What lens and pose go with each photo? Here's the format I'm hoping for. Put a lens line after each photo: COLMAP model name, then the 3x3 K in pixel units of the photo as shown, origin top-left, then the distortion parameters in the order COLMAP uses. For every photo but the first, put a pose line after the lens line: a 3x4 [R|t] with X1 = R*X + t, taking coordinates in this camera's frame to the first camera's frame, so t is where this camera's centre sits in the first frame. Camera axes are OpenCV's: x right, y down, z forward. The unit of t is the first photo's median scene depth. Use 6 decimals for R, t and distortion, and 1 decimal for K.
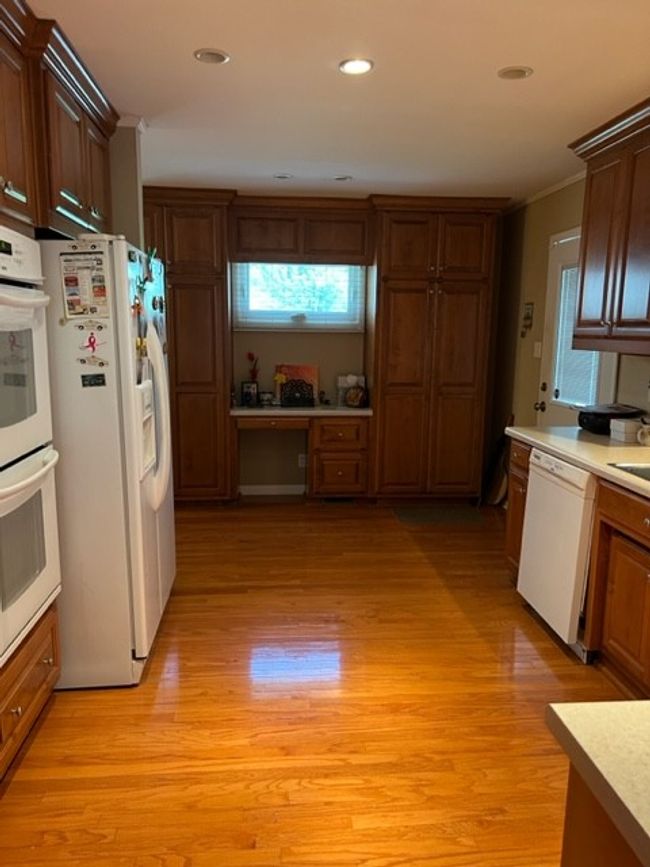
lens RADIAL K [[647.6, 0, 326.1], [0, 647.6, 435.7], [0, 0, 1]] dist [0.013209, -0.009570]
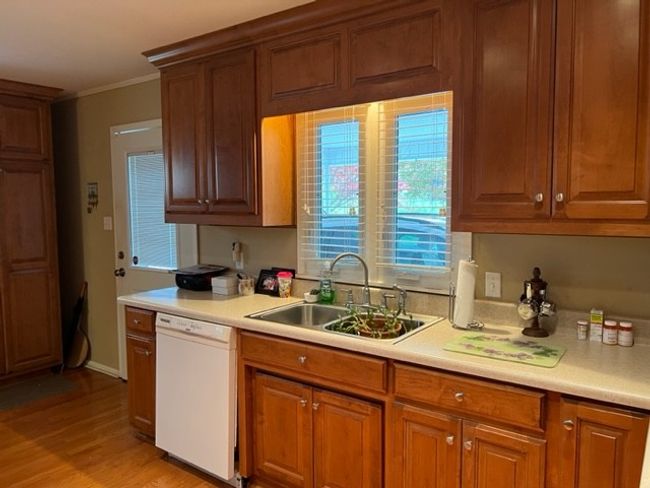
lens RADIAL K [[485.5, 0, 325.5], [0, 485.5, 242.5], [0, 0, 1]] dist [0.013209, -0.009570]
pose [[0.648675, -0.070926, 0.757753, -0.103546], [0.132869, 0.990911, -0.020993, -0.039534], [-0.749377, 0.114300, 0.652203, 0.203549]]
